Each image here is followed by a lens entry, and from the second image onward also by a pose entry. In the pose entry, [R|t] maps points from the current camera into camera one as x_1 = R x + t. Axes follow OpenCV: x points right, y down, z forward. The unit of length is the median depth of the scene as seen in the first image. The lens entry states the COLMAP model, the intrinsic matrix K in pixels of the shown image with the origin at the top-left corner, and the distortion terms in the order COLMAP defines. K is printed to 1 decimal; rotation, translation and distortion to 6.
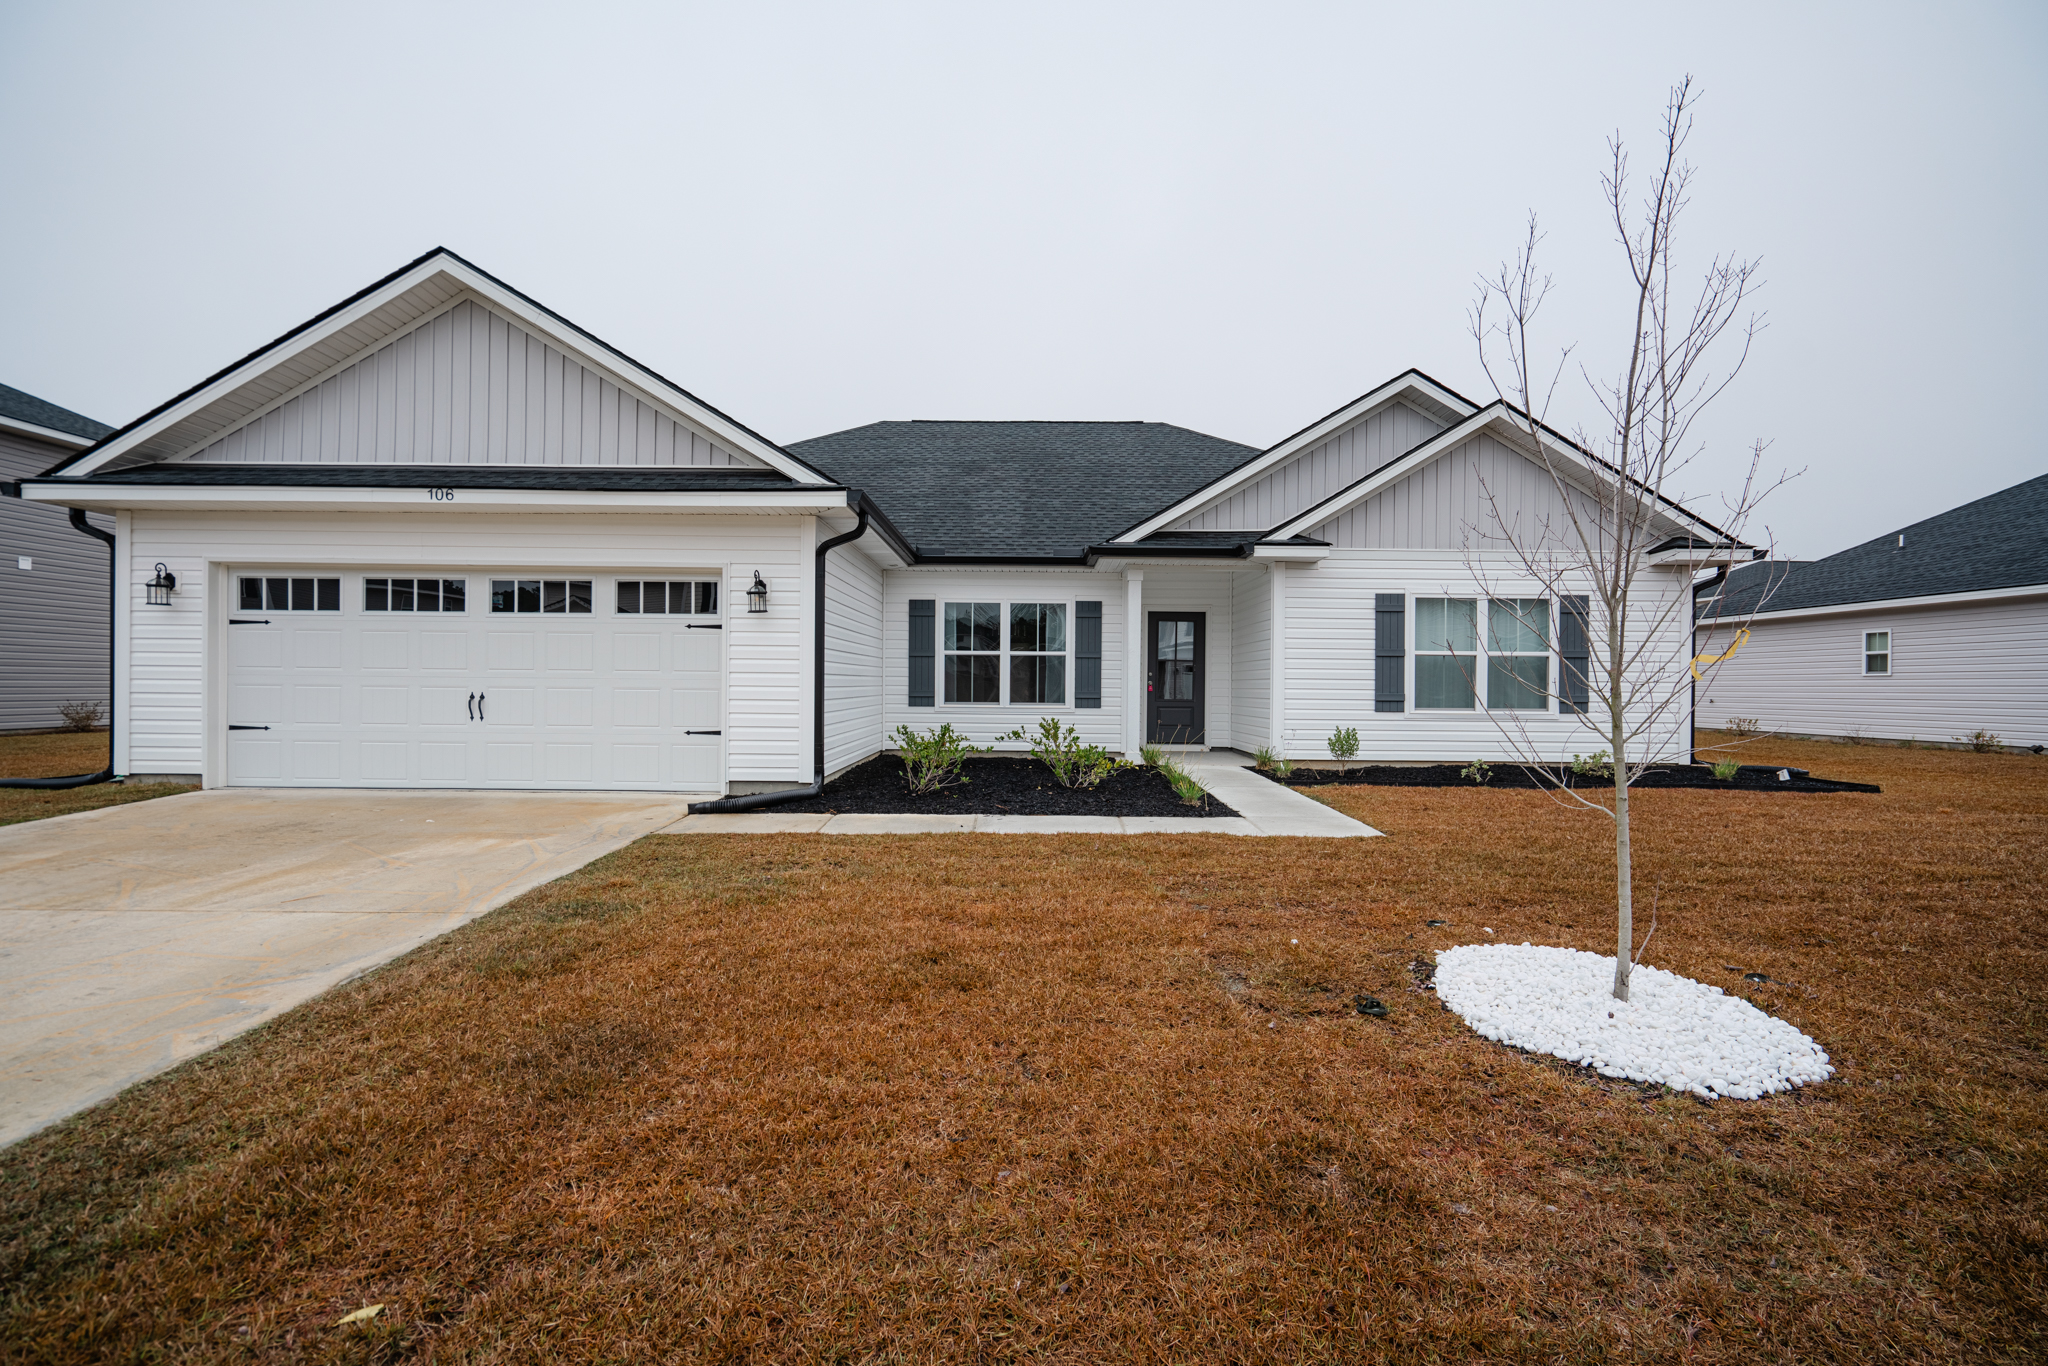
lens RADIAL K [[926.9, 0, 1024.0], [0, 926.9, 683.0], [0, 0, 1]] dist [-0.001408, 0.000332]
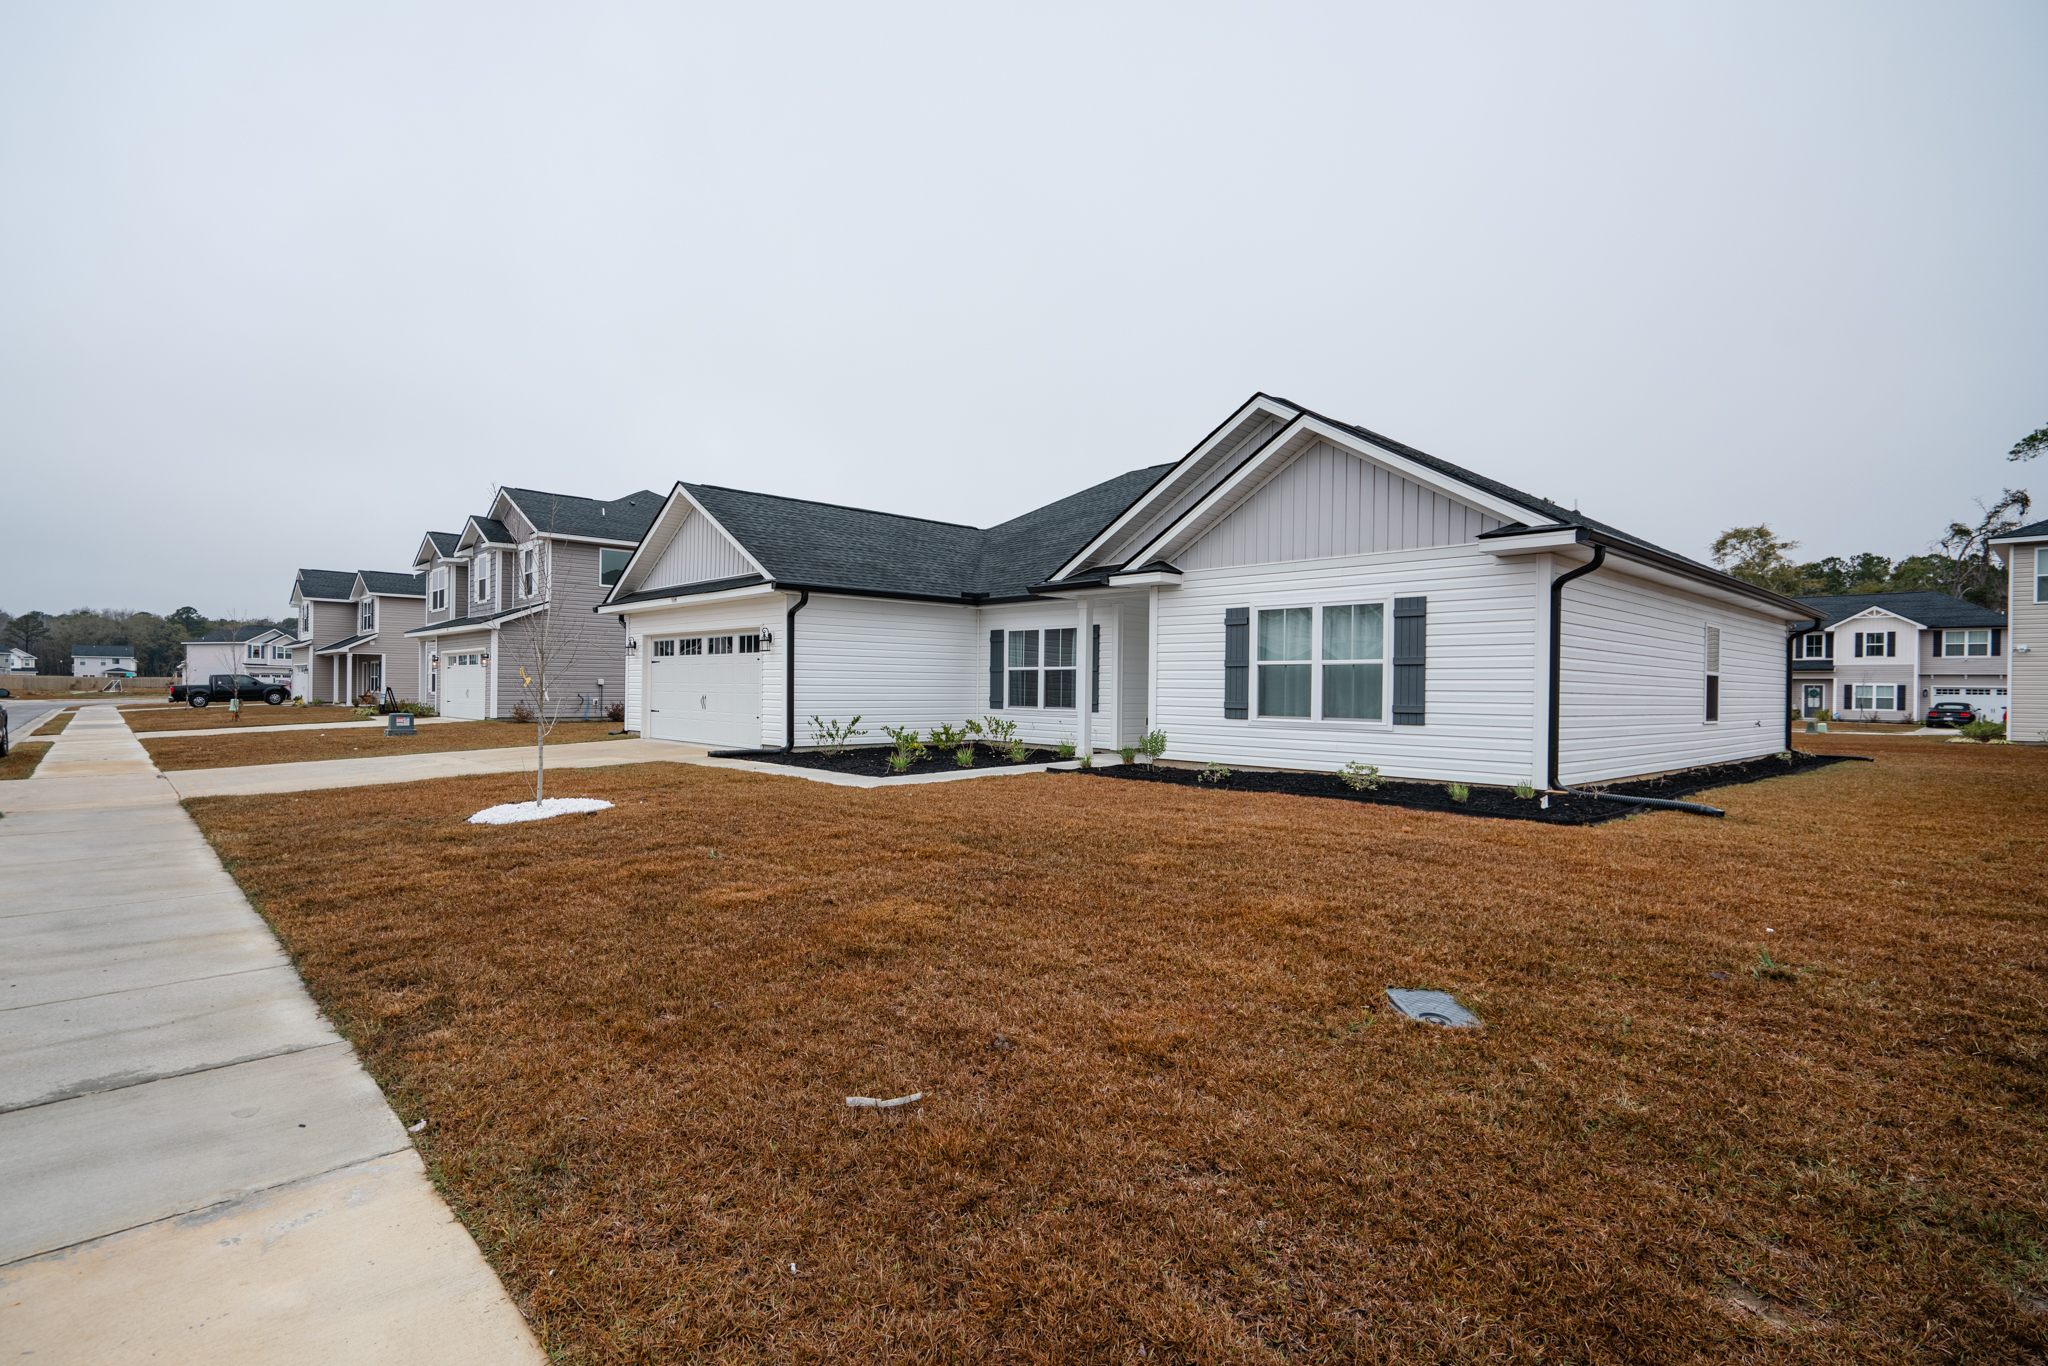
lens RADIAL K [[941.3, 0, 992.6], [0, 941.3, 678.3], [0, 0, 1]] dist [0.000530, 0.000170]
pose [[0.682187, -0.008172, -0.731132, 0.995880], [-0.004627, 0.999869, -0.015493, 0.002659], [0.731163, 0.013953, 0.682060, 0.055624]]
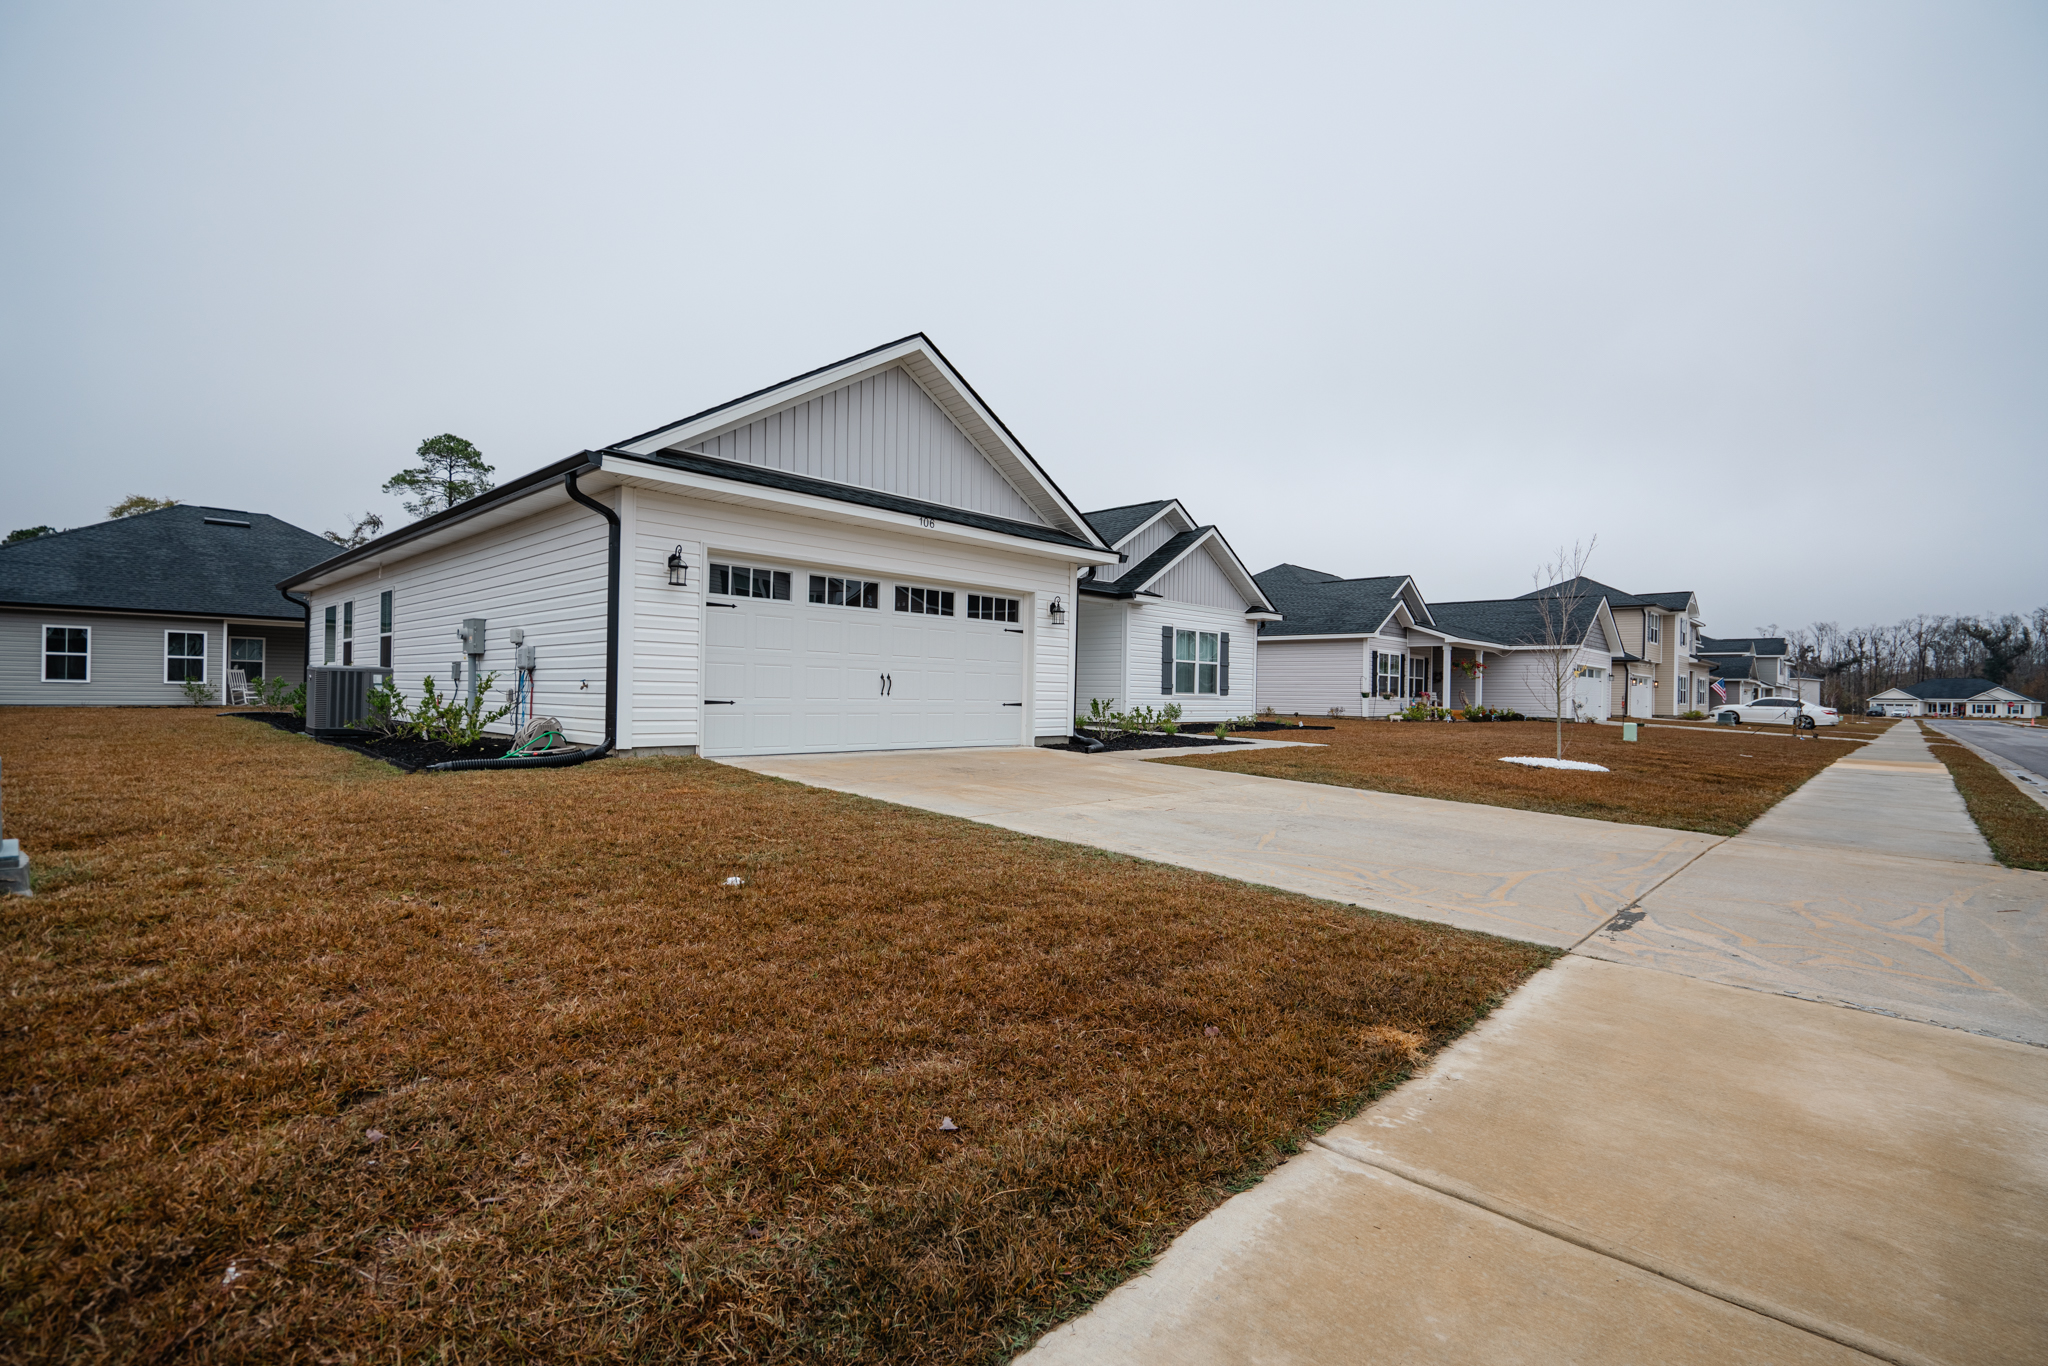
lens RADIAL K [[926.9, 0, 1024.0], [0, 926.9, 683.0], [0, 0, 1]] dist [-0.001408, 0.000332]
pose [[0.690818, 0.010482, 0.722953, -1.047931], [-0.010254, 0.999936, -0.004700, 0.020570], [-0.722956, -0.004167, 0.690881, -0.006467]]
